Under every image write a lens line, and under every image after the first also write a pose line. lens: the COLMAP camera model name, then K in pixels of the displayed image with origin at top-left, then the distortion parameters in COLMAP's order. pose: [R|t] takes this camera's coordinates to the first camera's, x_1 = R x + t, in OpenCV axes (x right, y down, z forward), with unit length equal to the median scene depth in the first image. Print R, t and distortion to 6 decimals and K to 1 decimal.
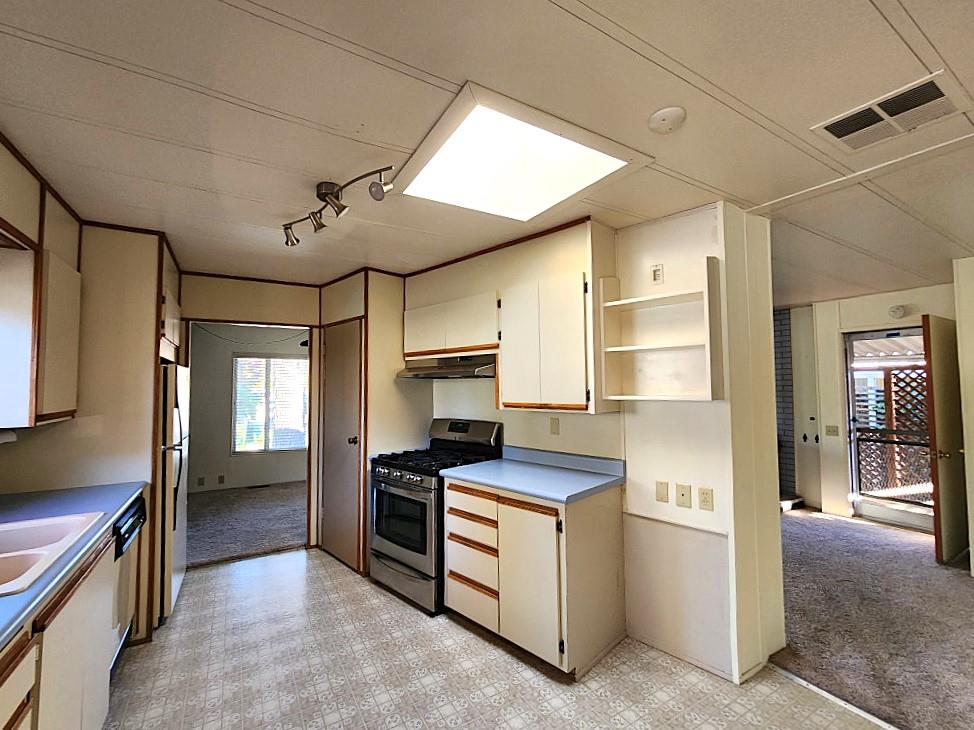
lens RADIAL K [[417.6, 0, 485.4], [0, 417.6, 368.7], [0, 0, 1]] dist [-0.000890, 0.000278]
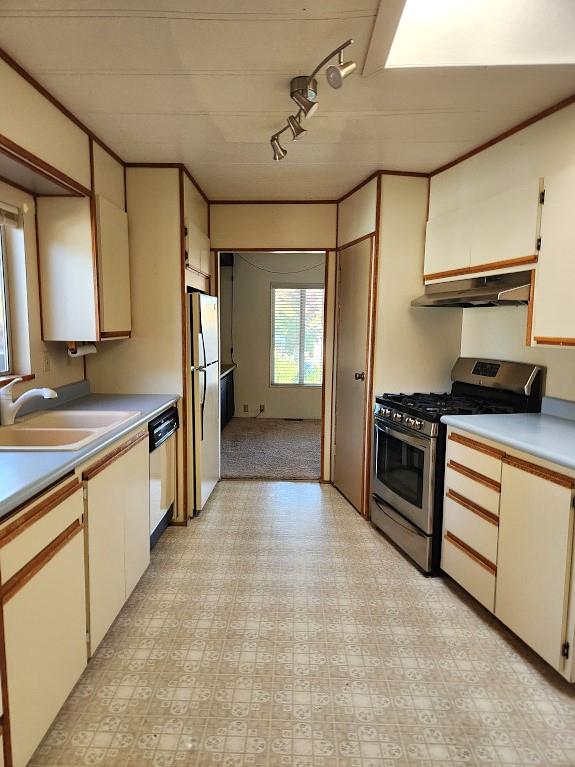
lens RADIAL K [[506.6, 0, 282.5], [0, 506.6, 386.1], [0, 0, 1]] dist [0.086137, -0.077183]
pose [[0.840210, 0.081588, -0.536088, 0.168302], [0.007310, 0.986822, 0.161643, 0.016292], [0.542212, -0.139733, 0.828541, -0.014093]]
